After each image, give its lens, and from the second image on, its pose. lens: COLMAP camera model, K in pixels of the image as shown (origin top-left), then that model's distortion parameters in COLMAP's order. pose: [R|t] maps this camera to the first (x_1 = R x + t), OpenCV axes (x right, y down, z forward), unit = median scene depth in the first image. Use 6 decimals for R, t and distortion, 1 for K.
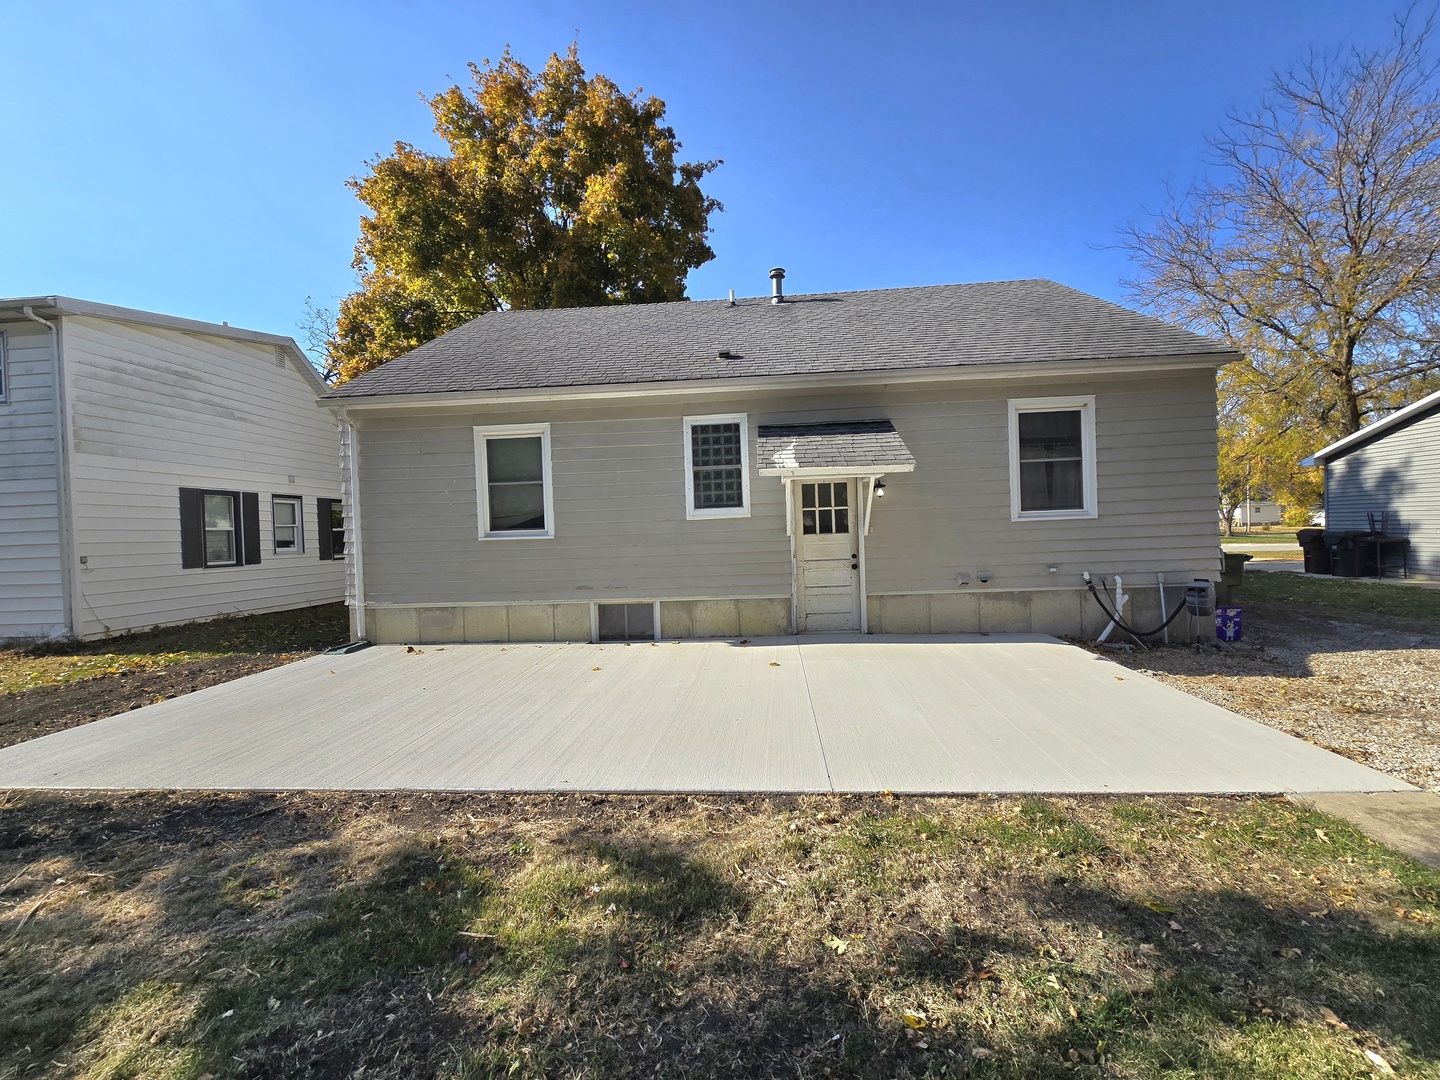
lens RADIAL K [[600.1, 0, 731.3], [0, 600.1, 534.2], [0, 0, 1]] dist [-0.001954, -0.000492]
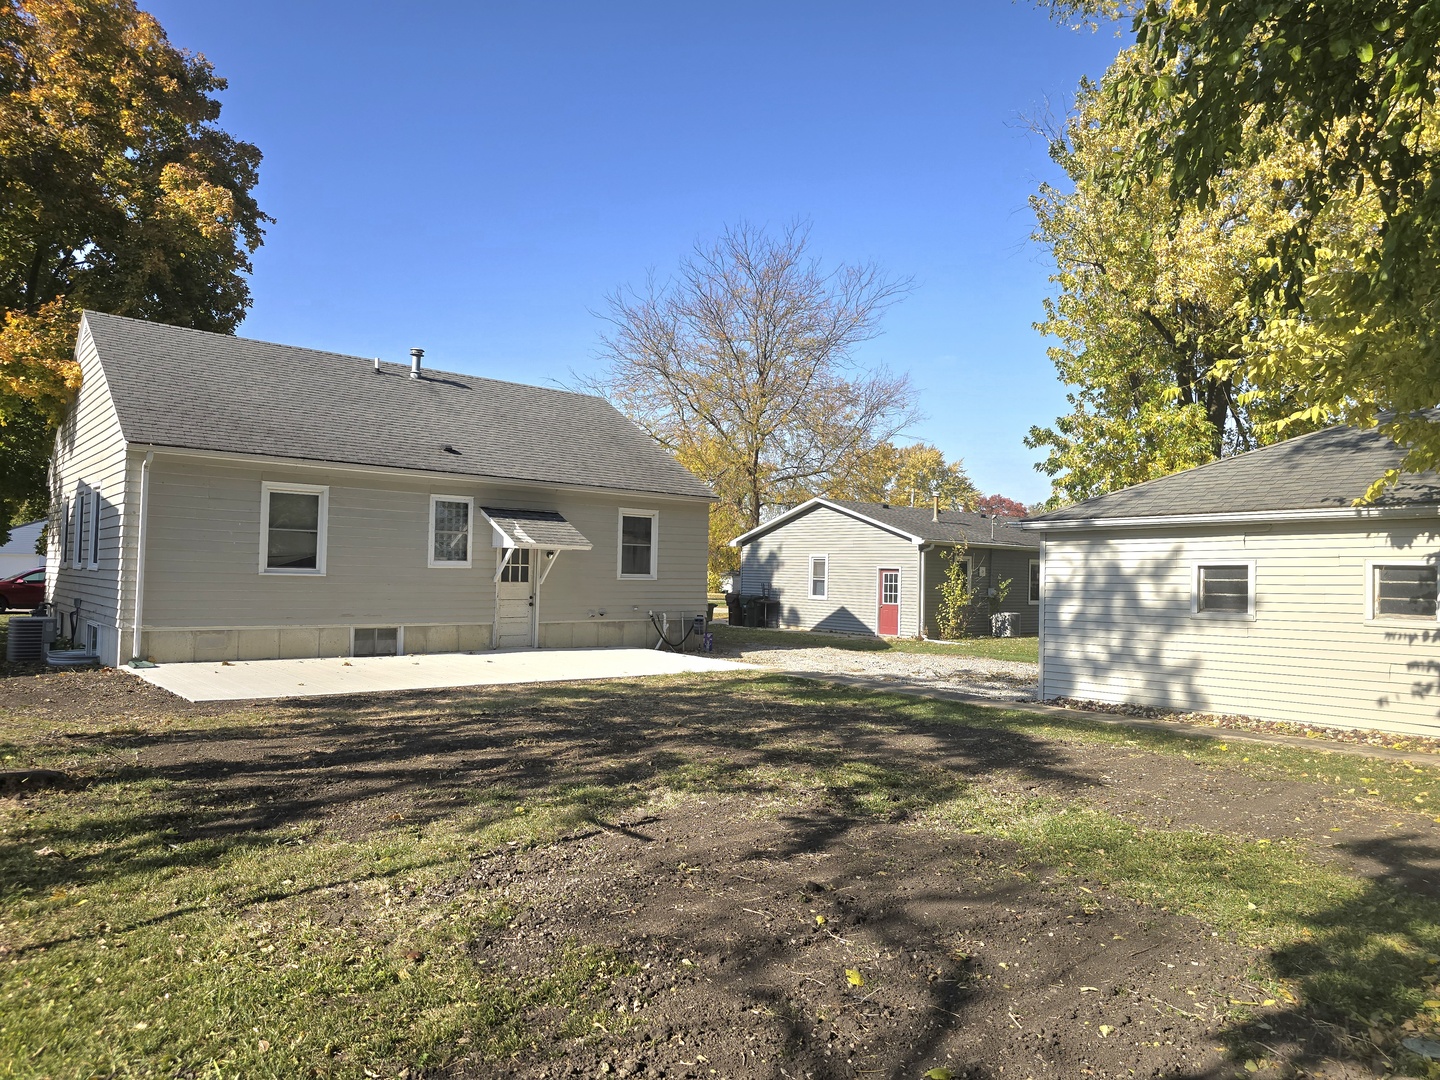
lens RADIAL K [[970.1, 0, 720.0], [0, 970.1, 540.0], [0, 0, 1]] dist [0.001203, 0.000462]
pose [[0.710244, 0.074075, 0.700048, -1.175820], [-0.040031, 0.997089, -0.064892, 0.031188], [-0.702817, 0.018066, 0.711142, -1.080373]]
